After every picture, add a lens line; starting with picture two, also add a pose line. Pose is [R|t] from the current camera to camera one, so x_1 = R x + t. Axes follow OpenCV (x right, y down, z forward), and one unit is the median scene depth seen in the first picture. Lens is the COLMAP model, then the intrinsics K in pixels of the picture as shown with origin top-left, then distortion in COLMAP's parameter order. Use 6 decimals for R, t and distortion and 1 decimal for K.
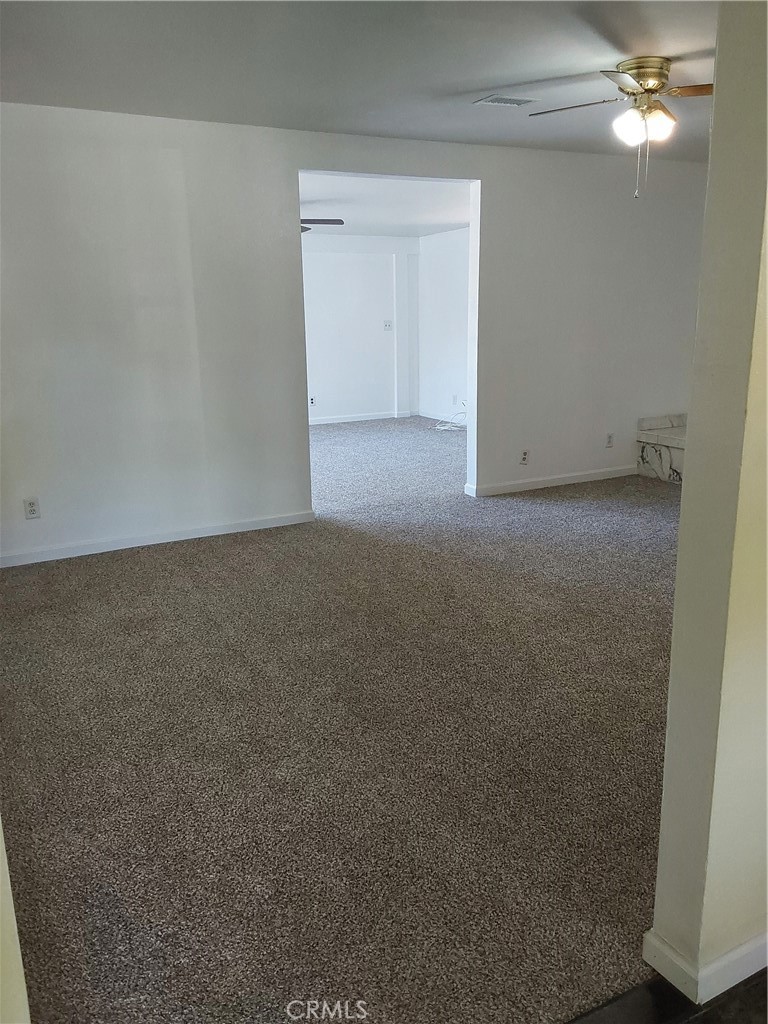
lens RADIAL K [[833.4, 0, 376.0], [0, 833.4, 519.3], [0, 0, 1]] dist [0.111592, -0.170954]
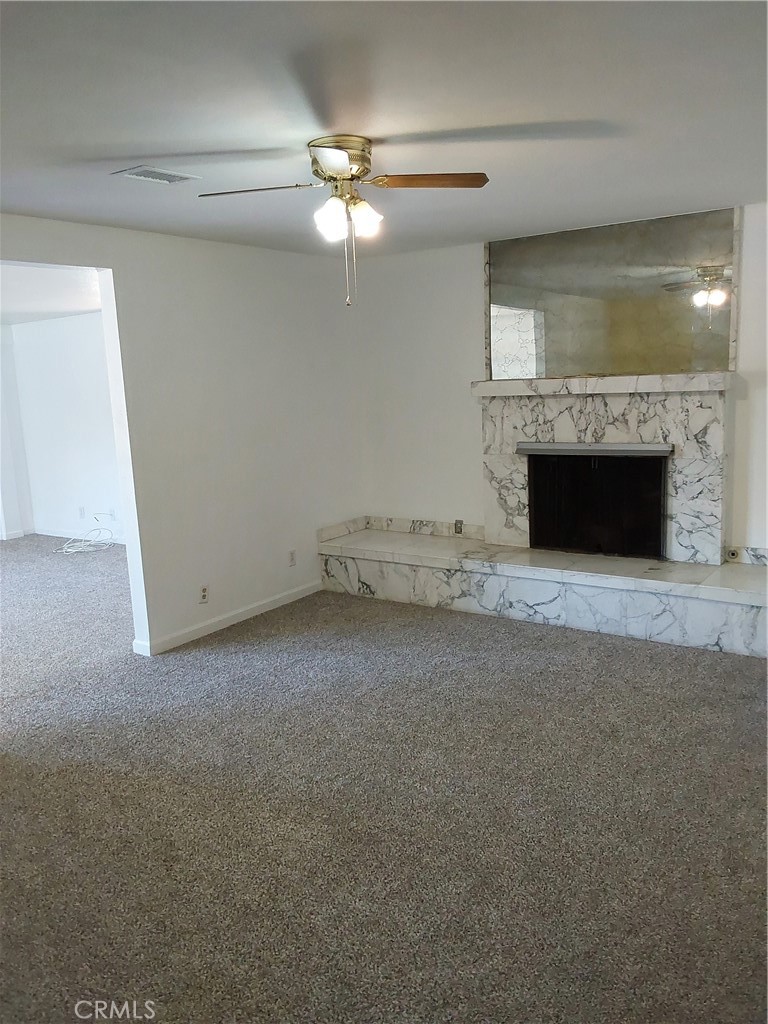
lens RADIAL K [[833.4, 0, 392.0], [0, 833.4, 512.3], [0, 0, 1]] dist [0.111592, -0.170954]
pose [[0.884708, -0.101904, 0.454871, -0.028579], [0.144040, 0.987820, -0.058852, -0.089866], [-0.443334, 0.117587, 0.888611, 0.200875]]
